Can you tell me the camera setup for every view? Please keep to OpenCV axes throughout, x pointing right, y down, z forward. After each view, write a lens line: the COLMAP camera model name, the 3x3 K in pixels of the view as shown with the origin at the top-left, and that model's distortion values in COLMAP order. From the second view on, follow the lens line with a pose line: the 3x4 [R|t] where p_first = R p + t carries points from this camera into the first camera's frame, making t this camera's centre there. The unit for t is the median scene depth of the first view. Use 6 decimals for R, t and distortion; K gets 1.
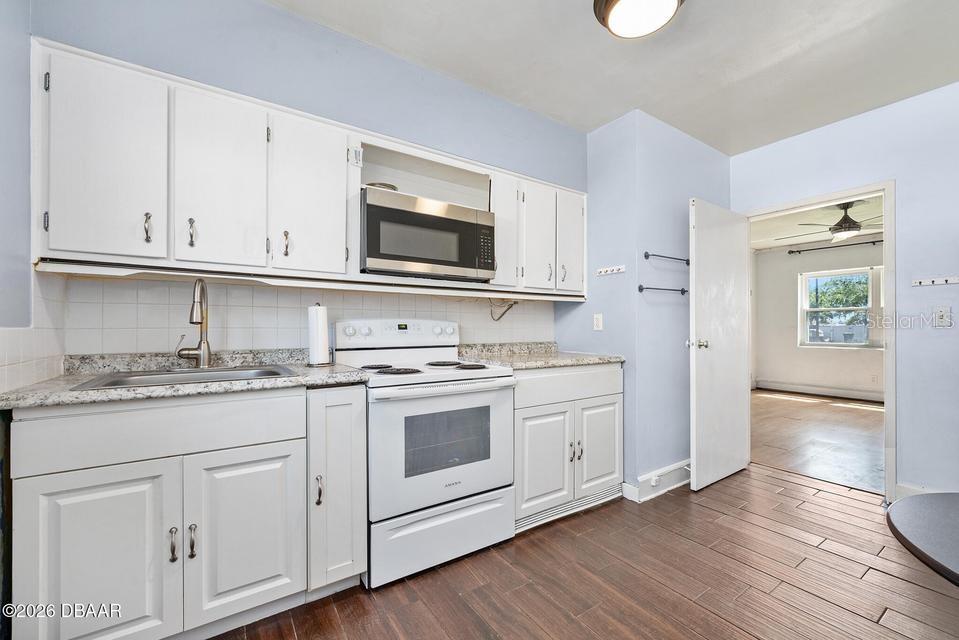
lens RADIAL K [[384.2, 0, 485.1], [0, 384.2, 324.6], [0, 0, 1]] dist [0.007683, 0.000156]
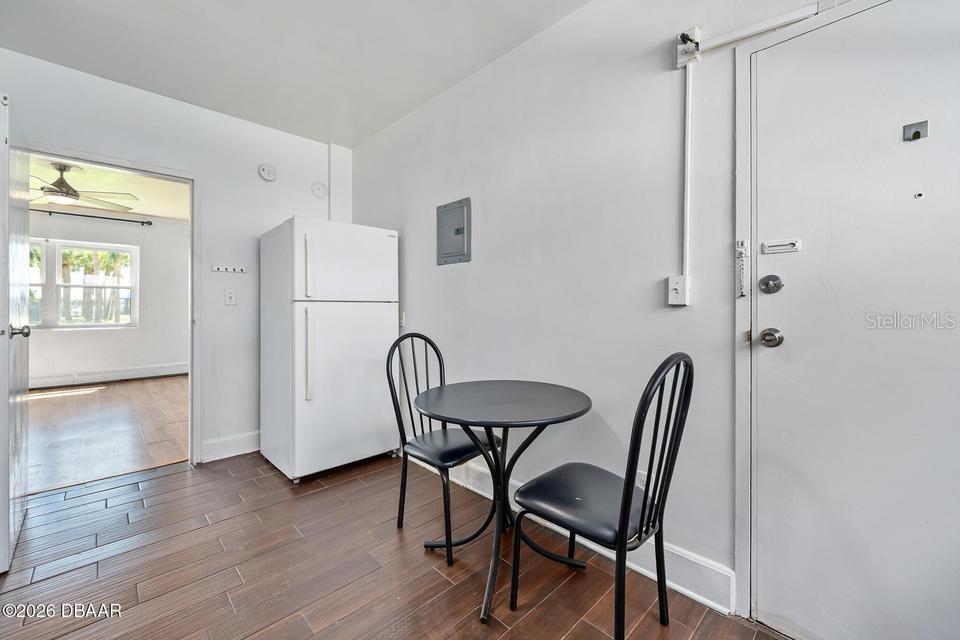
lens RADIAL K [[392.1, 0, 480.5], [0, 392.1, 305.2], [0, 0, 1]] dist [0.000610, 0.000010]
pose [[-0.181170, 0.000684, 0.983452, -0.118236], [-0.002119, 0.999997, -0.001086, 0.005564], [-0.983449, -0.002281, -0.181168, 0.222026]]
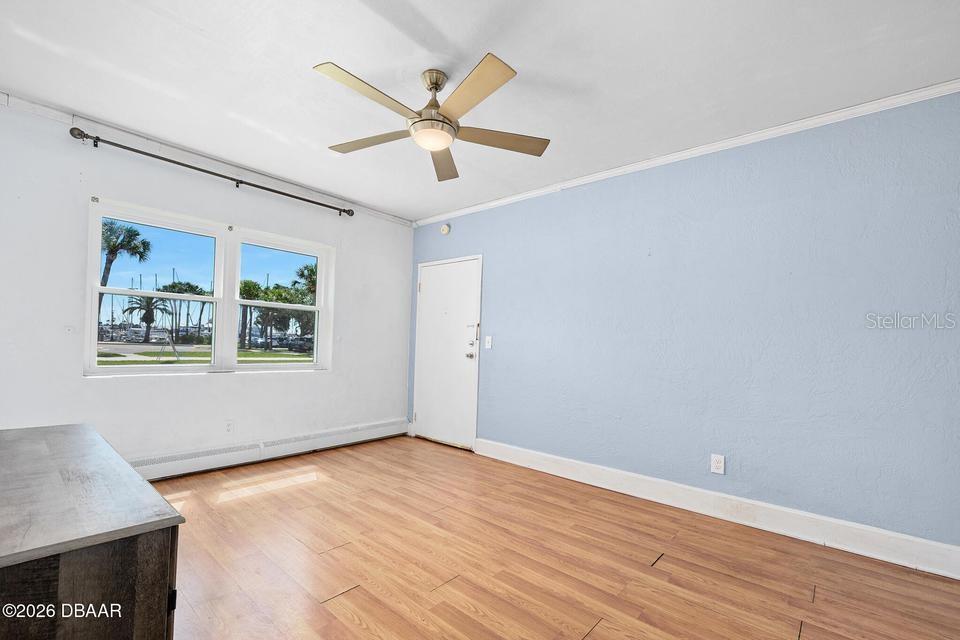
lens RADIAL K [[418.1, 0, 475.5], [0, 418.1, 345.4], [0, 0, 1]] dist [0.001306, 0.000178]
pose [[-0.252287, -0.017118, 0.967501, 0.422659], [-0.037840, 0.999253, 0.007813, 0.007075], [-0.966912, -0.034640, -0.252746, 1.058405]]
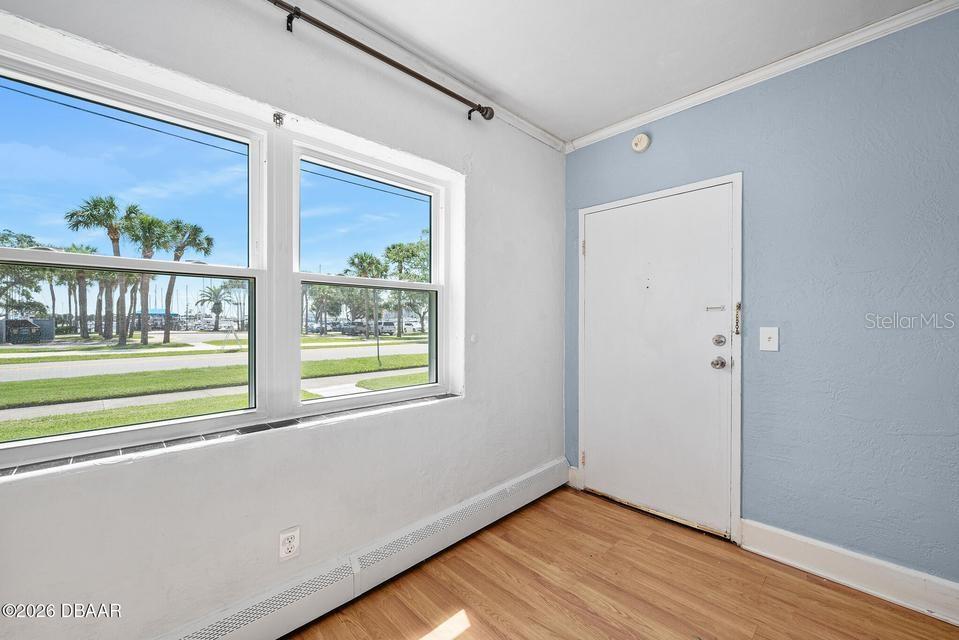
lens RADIAL K [[384.2, 0, 485.1], [0, 384.2, 324.6], [0, 0, 1]] dist [0.007683, 0.000156]
pose [[-0.194397, -0.012374, 0.980845, 0.940494], [-0.003825, 0.999922, 0.011857, -0.013778], [-0.980916, -0.001447, -0.194429, 1.202796]]
